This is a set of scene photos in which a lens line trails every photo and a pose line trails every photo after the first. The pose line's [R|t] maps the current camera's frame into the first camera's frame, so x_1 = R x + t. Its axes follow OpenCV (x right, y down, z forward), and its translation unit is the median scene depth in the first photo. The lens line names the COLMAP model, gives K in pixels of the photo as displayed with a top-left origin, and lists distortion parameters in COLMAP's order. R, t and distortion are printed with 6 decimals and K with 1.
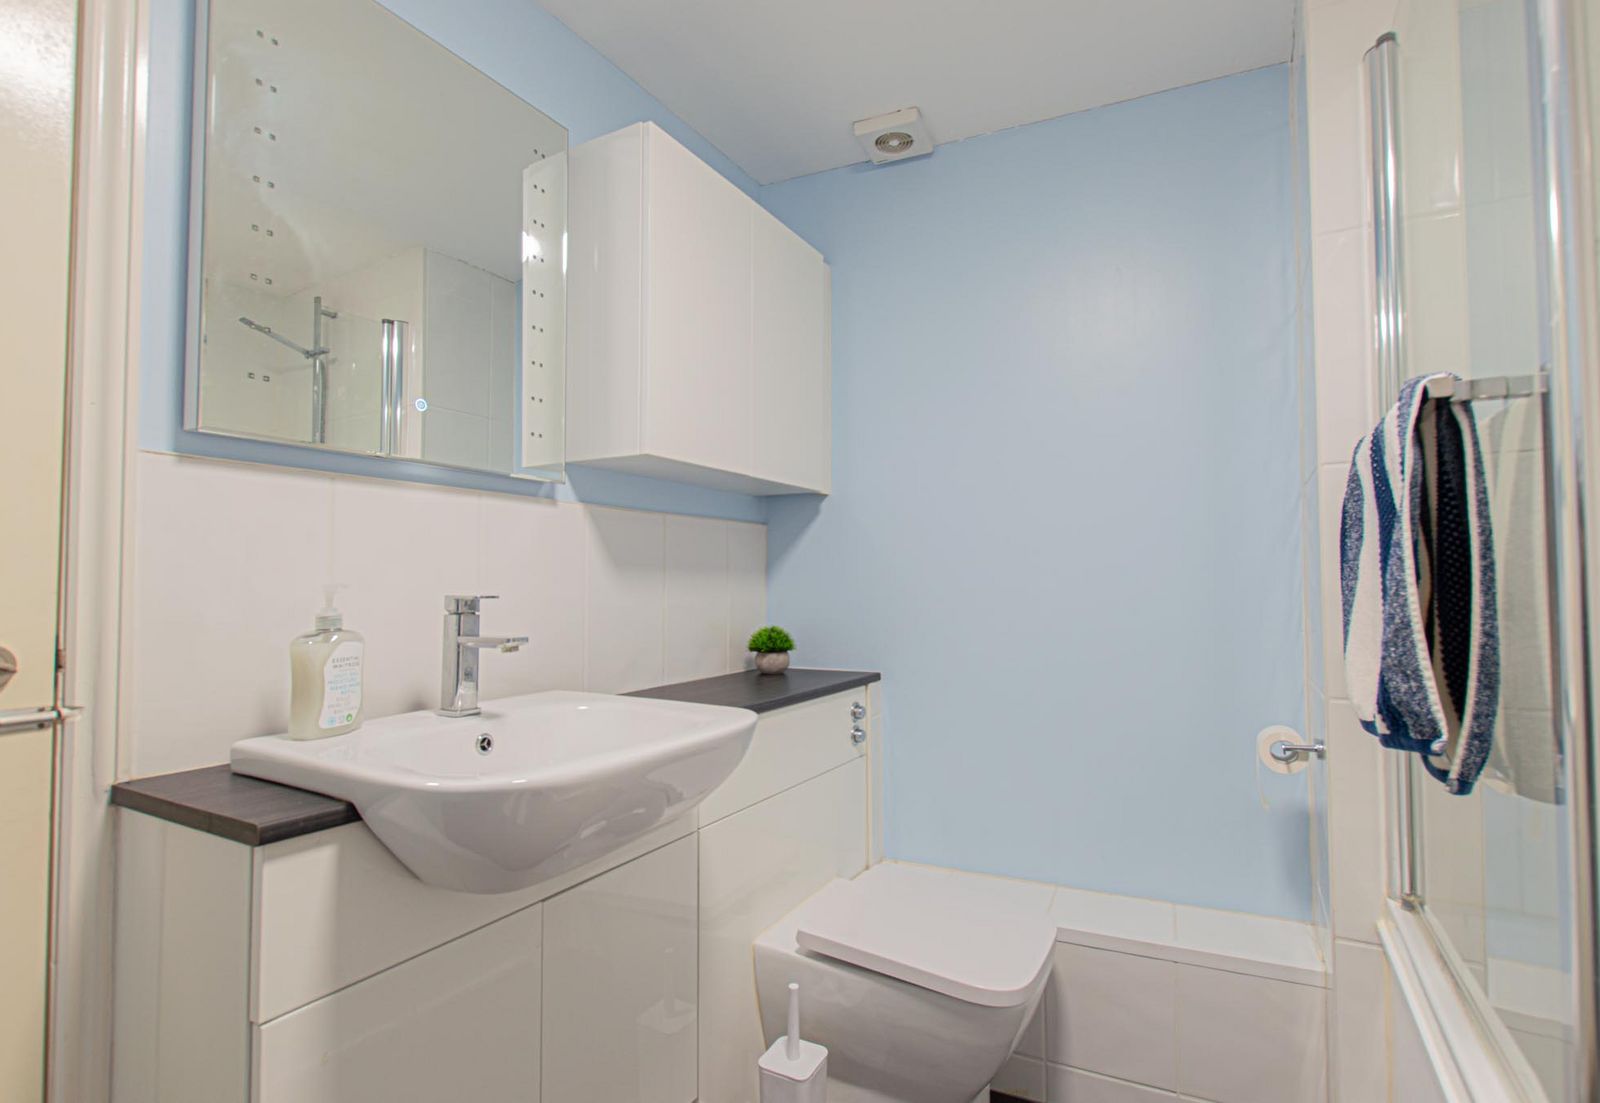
lens RADIAL K [[767.8, 0, 800.0], [0, 767.8, 551.5], [0, 0, 1]] dist [0.004812, 0.000563]
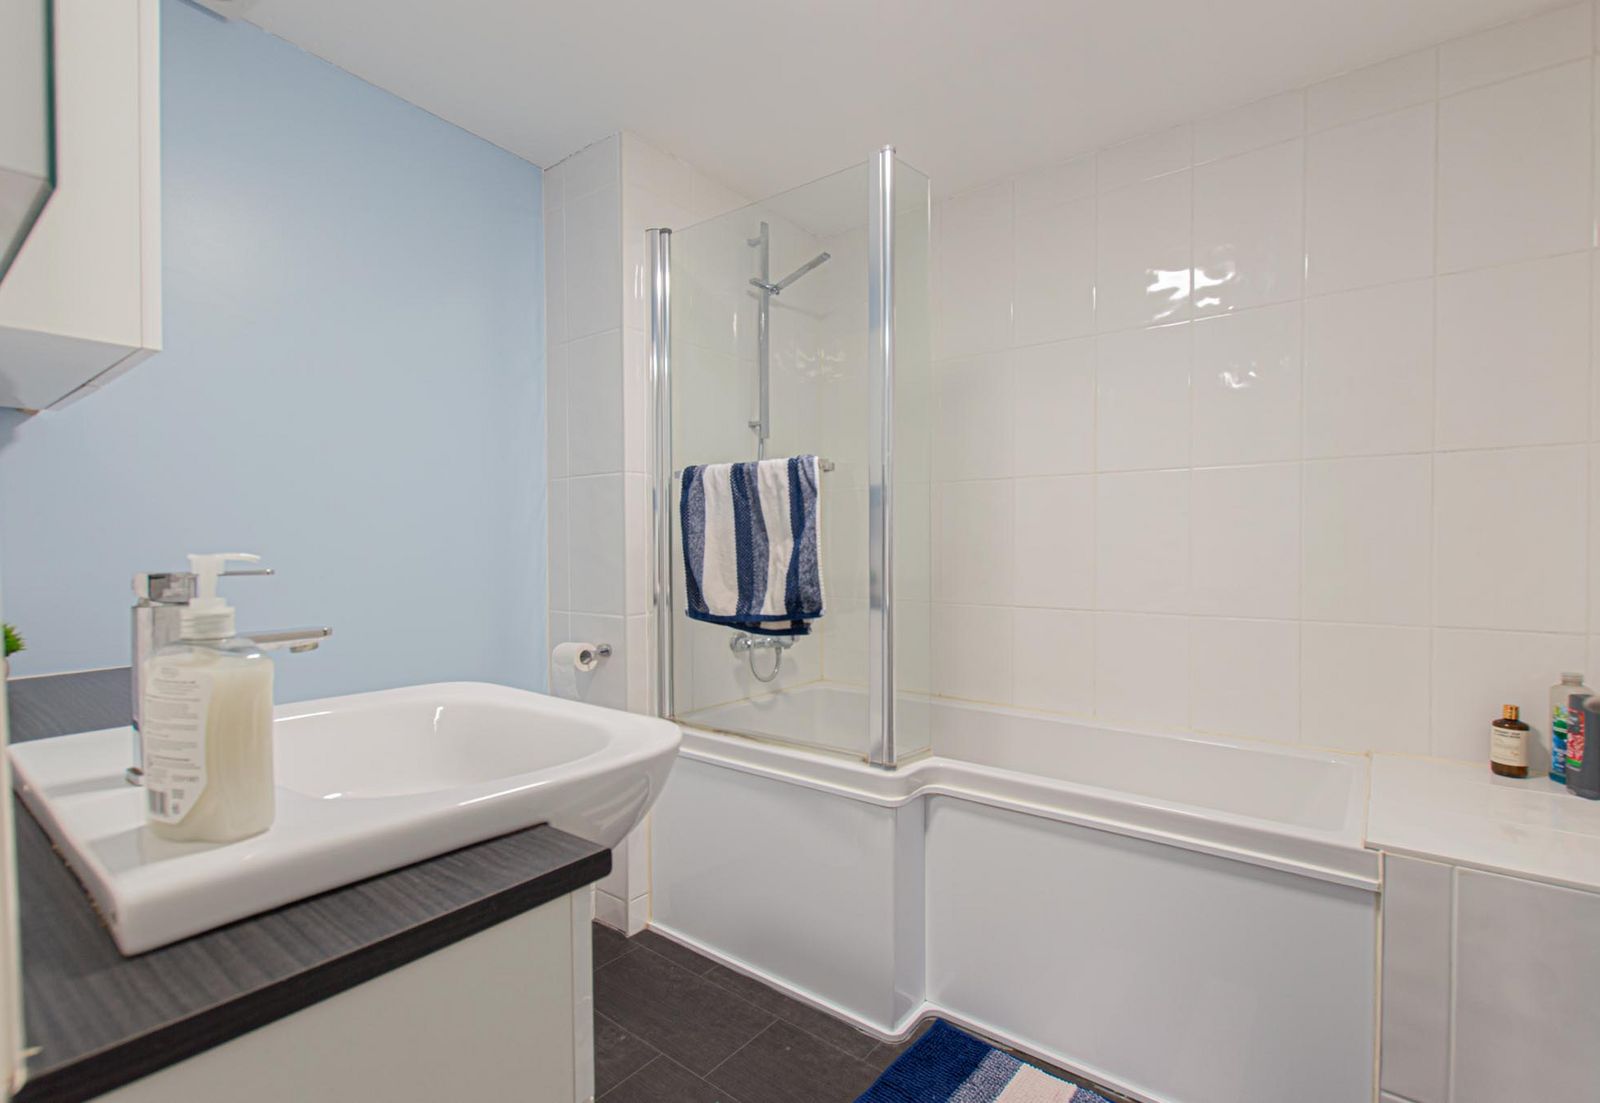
lens RADIAL K [[767.8, 0, 800.0], [0, 767.8, 551.5], [0, 0, 1]] dist [0.004812, 0.000563]
pose [[0.144090, -0.013370, 0.989474, -1.118535], [-0.036016, 0.999175, 0.018746, 0.013141], [-0.988909, -0.038338, 0.143490, 0.526728]]
